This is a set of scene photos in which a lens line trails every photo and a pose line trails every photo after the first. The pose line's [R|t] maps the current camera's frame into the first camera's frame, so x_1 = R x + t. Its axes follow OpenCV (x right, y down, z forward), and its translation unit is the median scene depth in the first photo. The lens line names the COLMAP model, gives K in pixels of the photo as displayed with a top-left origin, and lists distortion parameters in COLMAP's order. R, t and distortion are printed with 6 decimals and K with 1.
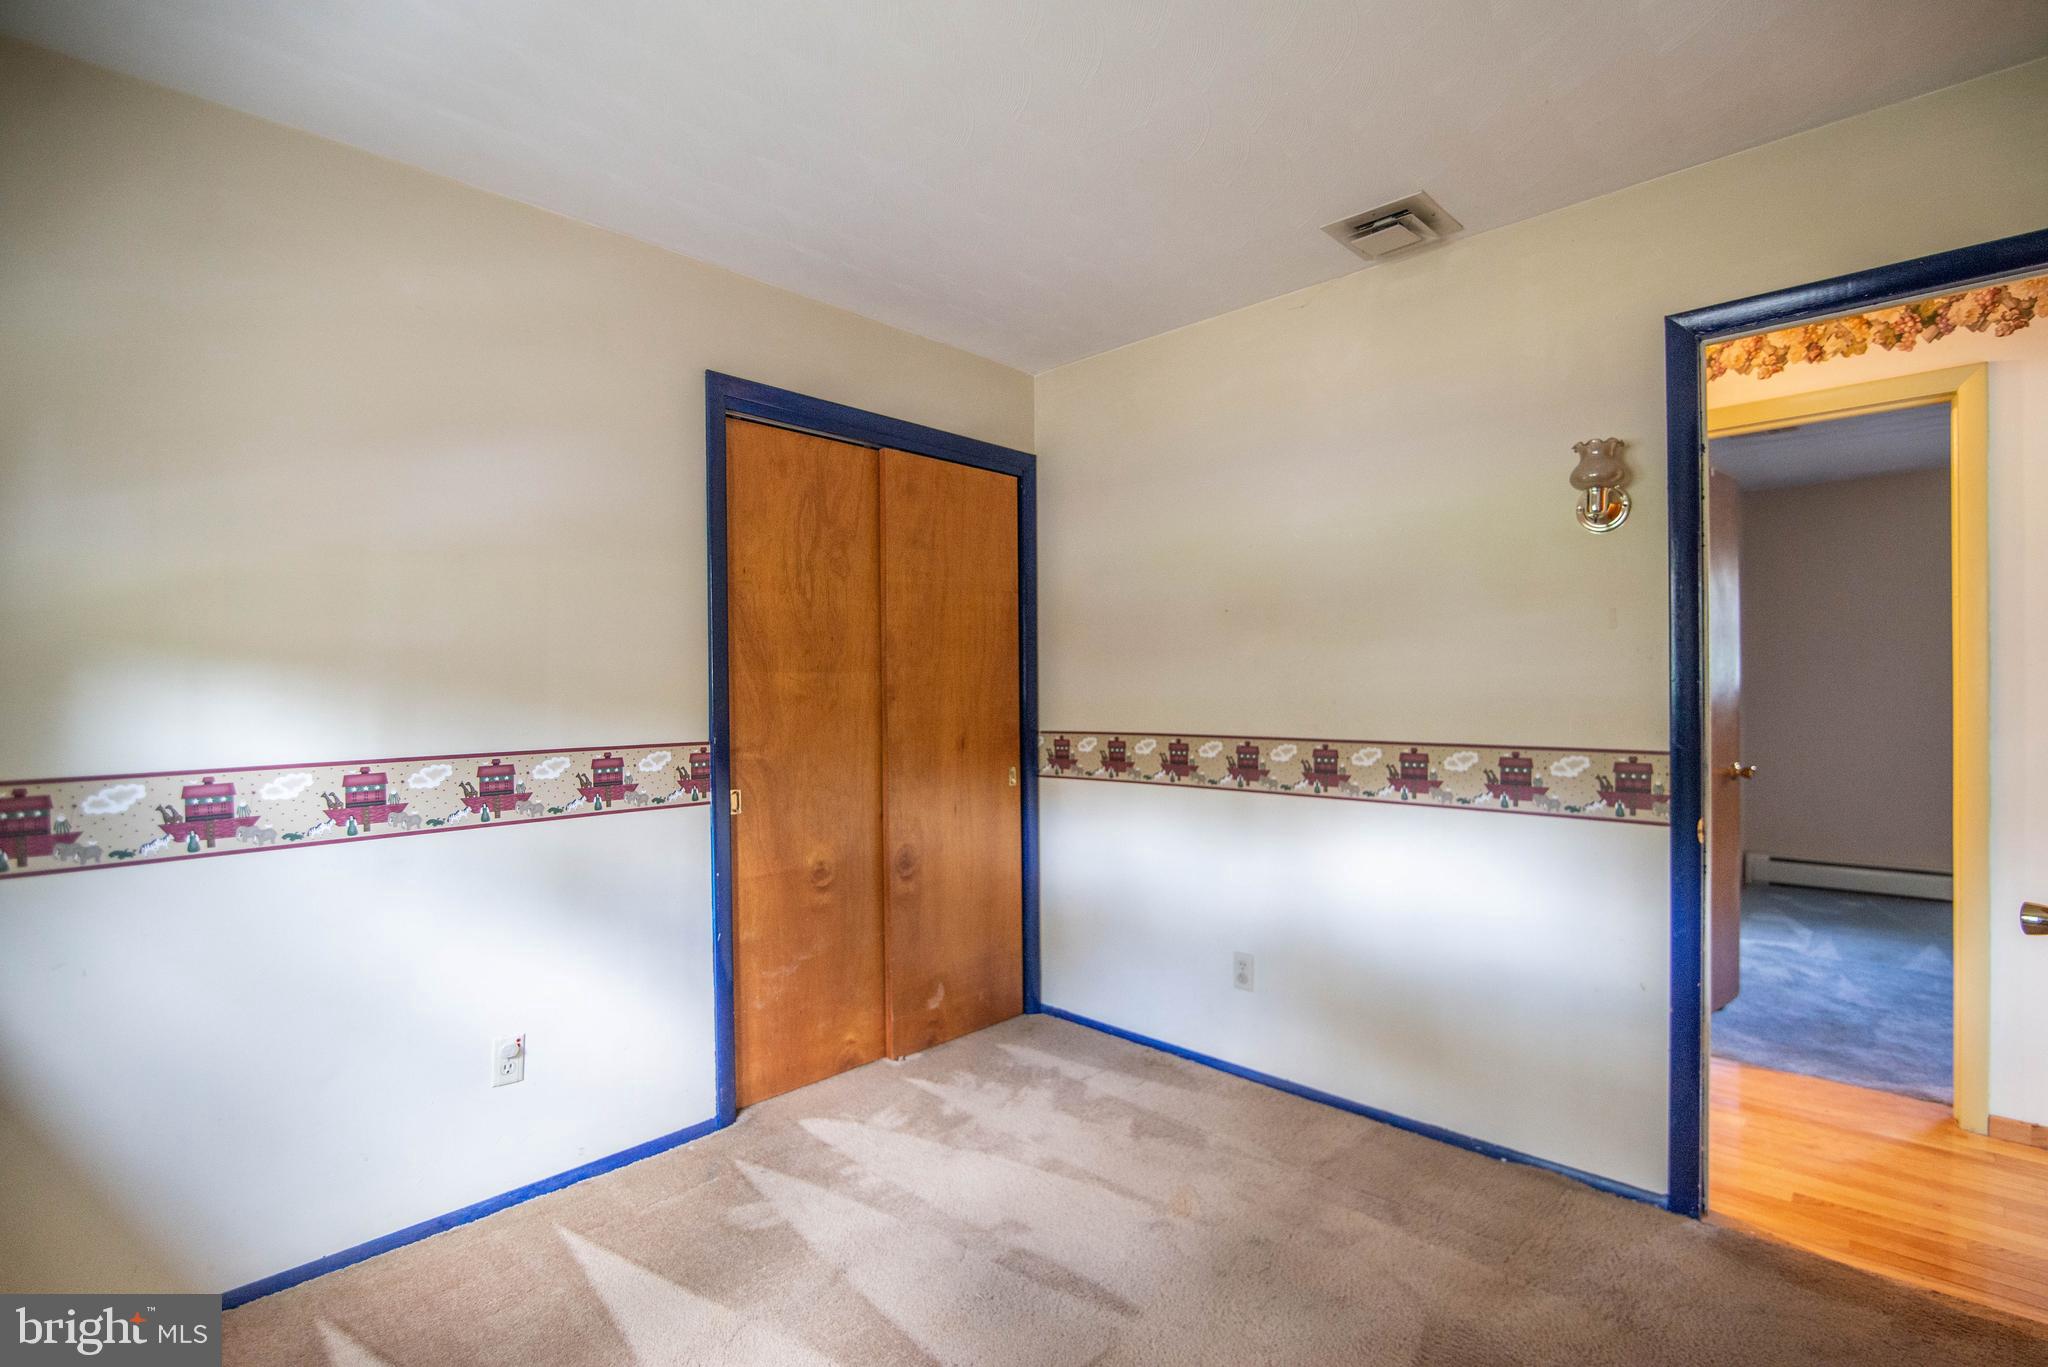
lens RADIAL K [[951.4, 0, 1027.5], [0, 951.4, 690.7], [0, 0, 1]] dist [-0.020668, -0.000042]
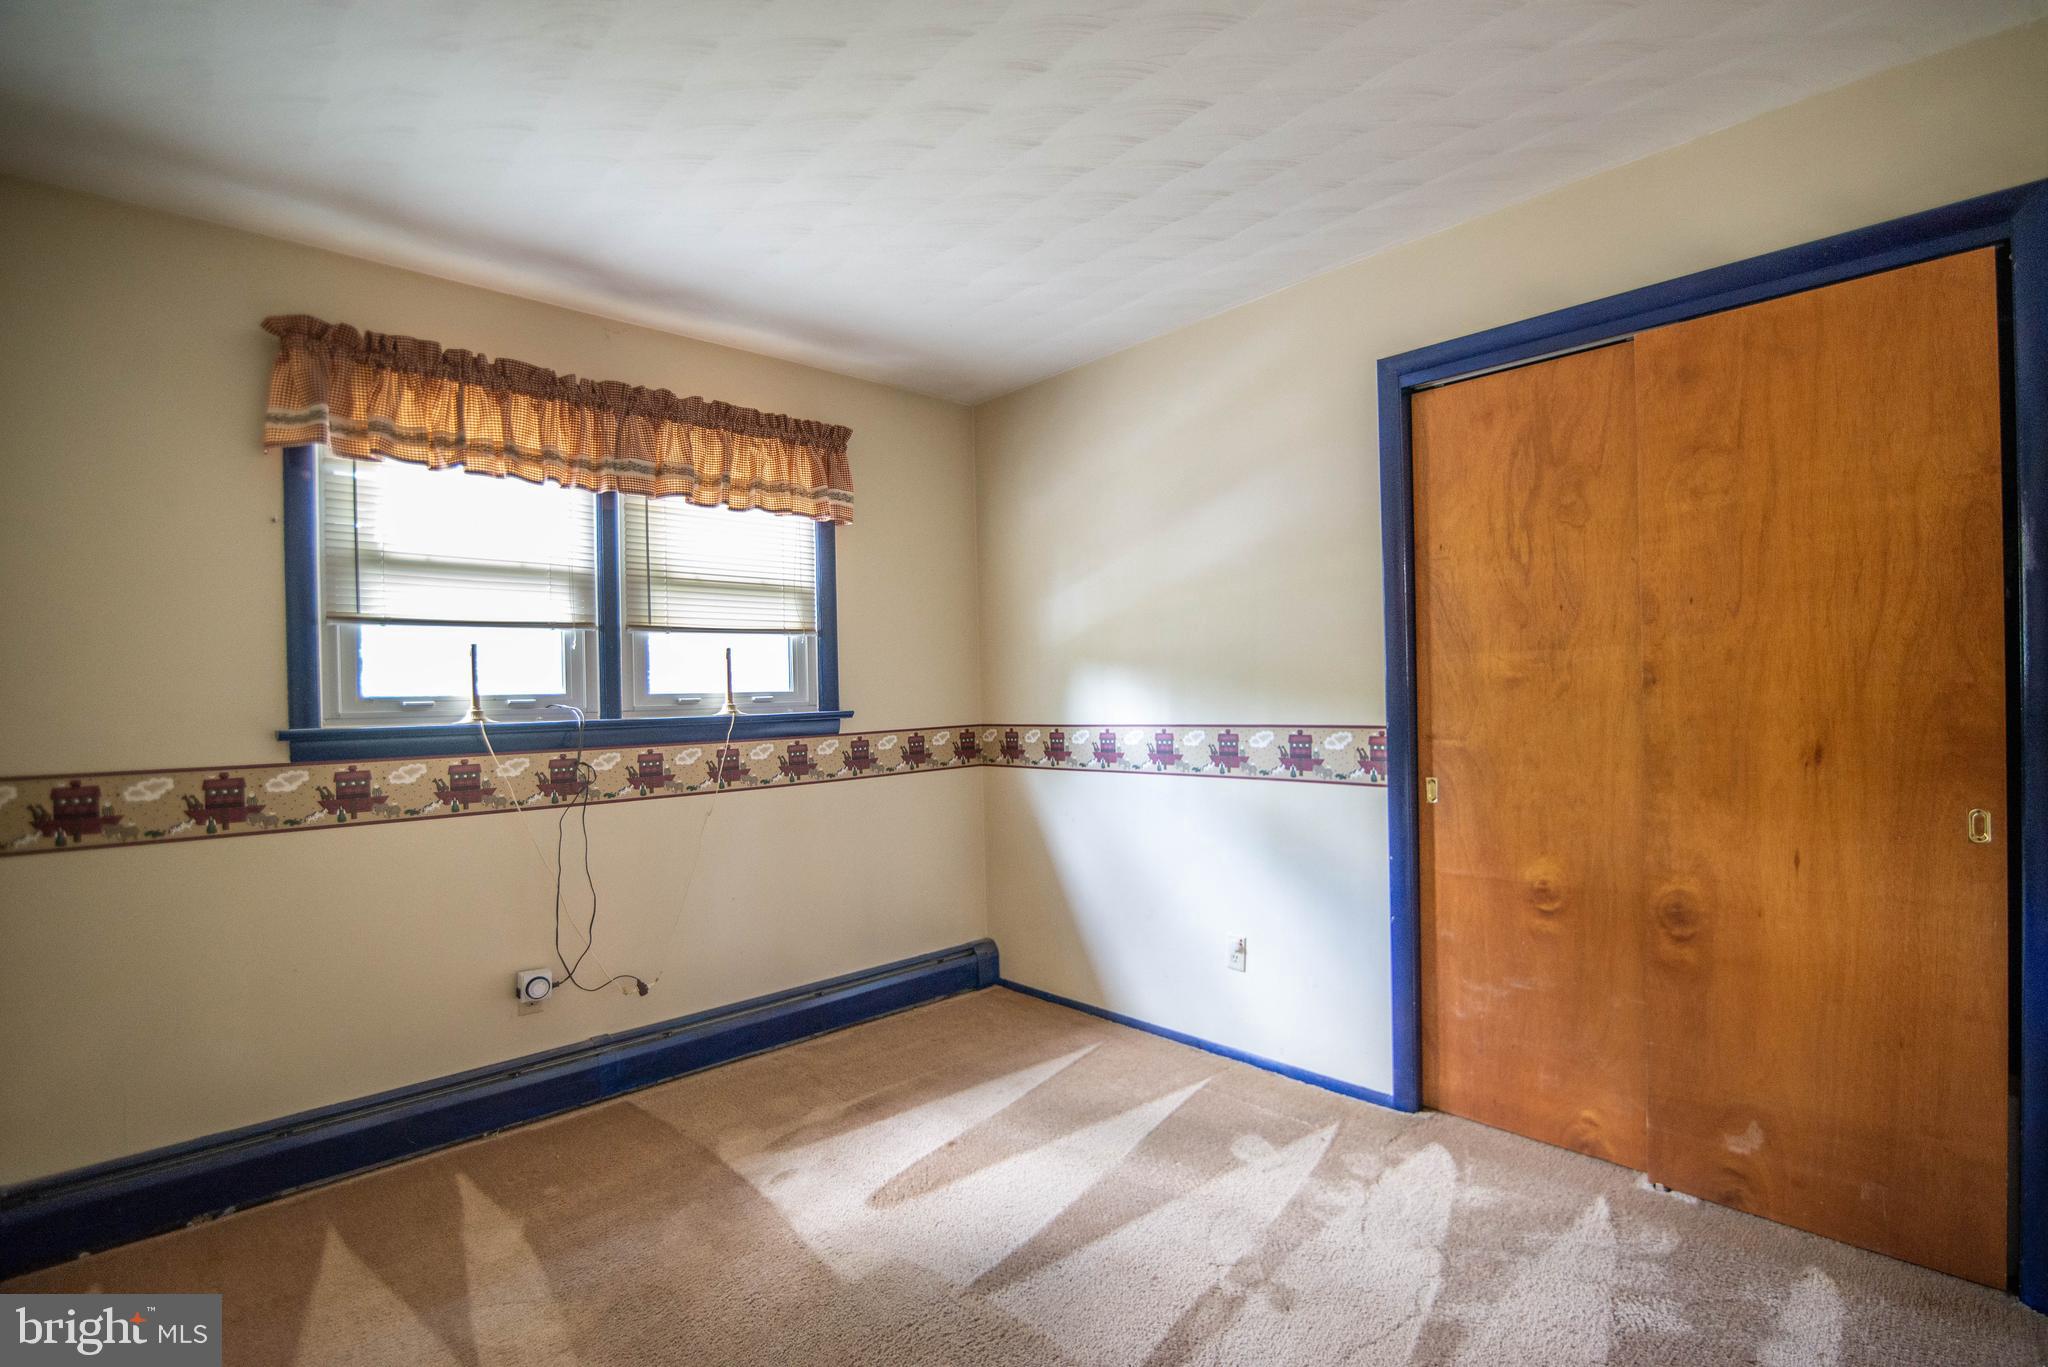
lens RADIAL K [[935.9, 0, 1023.3], [0, 935.9, 694.0], [0, 0, 1]] dist [-0.020659, -0.000582]
pose [[-0.061902, 0.012901, -0.997999, 0.643652], [0.021712, 0.999697, 0.011577, -0.000448], [0.997846, -0.020952, -0.062164, 0.633873]]
